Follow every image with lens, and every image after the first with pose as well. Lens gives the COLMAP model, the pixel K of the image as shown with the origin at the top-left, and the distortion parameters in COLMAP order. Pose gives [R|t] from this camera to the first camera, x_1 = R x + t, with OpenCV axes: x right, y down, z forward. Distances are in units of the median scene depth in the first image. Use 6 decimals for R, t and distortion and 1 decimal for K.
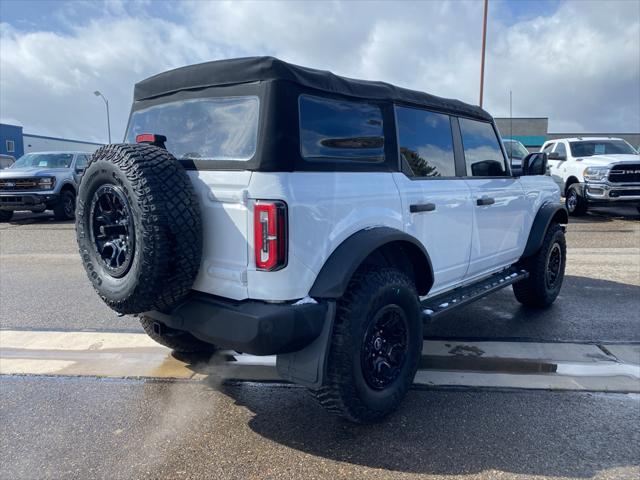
lens RADIAL K [[490.7, 0, 320.0], [0, 490.7, 240.0], [0, 0, 1]] dist [0.006783, -0.000086]
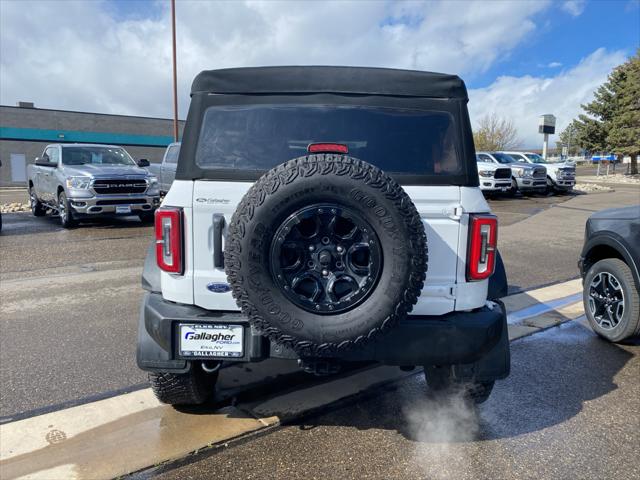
lens RADIAL K [[482.6, 0, 313.3], [0, 482.6, 238.5], [0, 0, 1]] dist [0.006278, -0.000923]
pose [[0.763199, -0.079239, 0.641286, -0.980485], [0.079234, 0.996439, 0.028827, -0.081253], [-0.641287, 0.028811, 0.766760, 0.407628]]
